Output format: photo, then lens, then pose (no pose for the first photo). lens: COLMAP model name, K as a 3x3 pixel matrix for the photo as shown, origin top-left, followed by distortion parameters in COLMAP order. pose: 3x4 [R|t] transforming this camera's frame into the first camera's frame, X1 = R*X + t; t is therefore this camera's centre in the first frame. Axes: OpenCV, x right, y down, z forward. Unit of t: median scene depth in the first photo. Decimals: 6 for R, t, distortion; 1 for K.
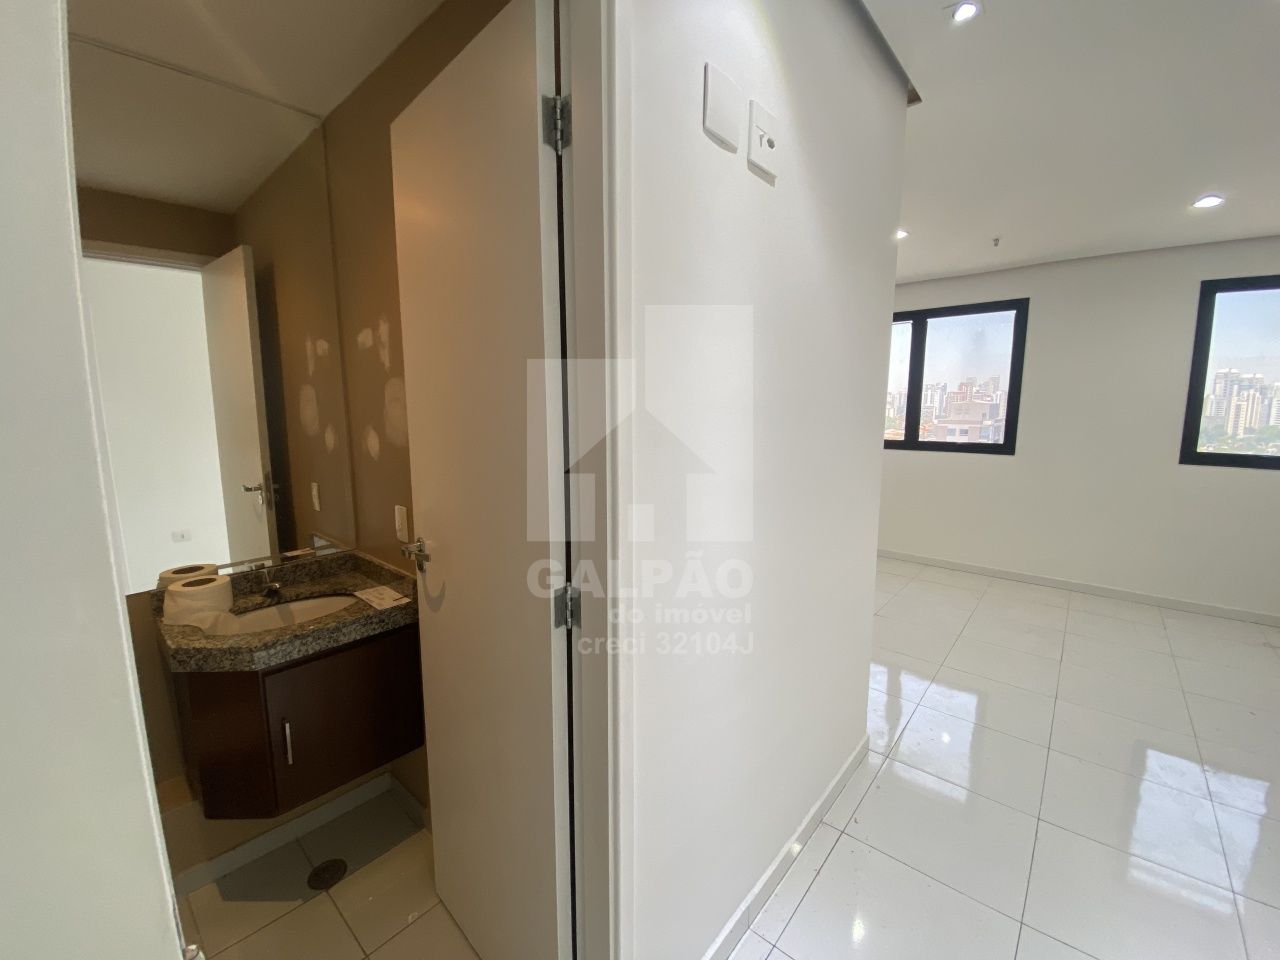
lens RADIAL K [[517.5, 0, 640.3], [0, 517.5, 477.6], [0, 0, 1]] dist [0.000535, -0.010130]
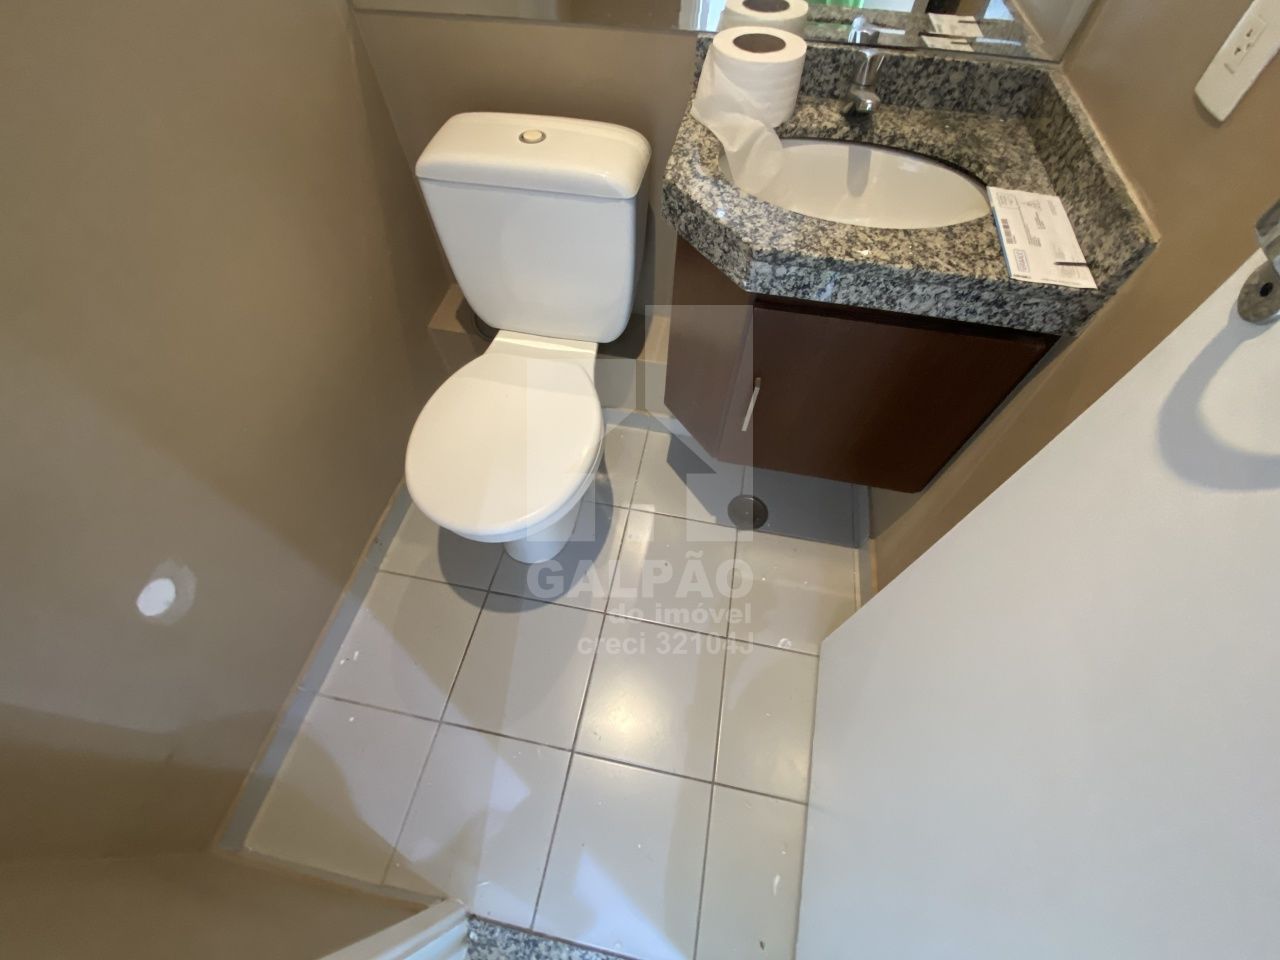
lens RADIAL K [[513.9, 0, 640.7], [0, 513.9, 476.0], [0, 0, 1]] dist [0.021168, -0.020414]
pose [[0.498679, 0.734163, -0.460786, -0.311968], [-0.126015, 0.587361, 0.799454, 0.051770], [0.857578, -0.340604, 0.385420, 0.480492]]
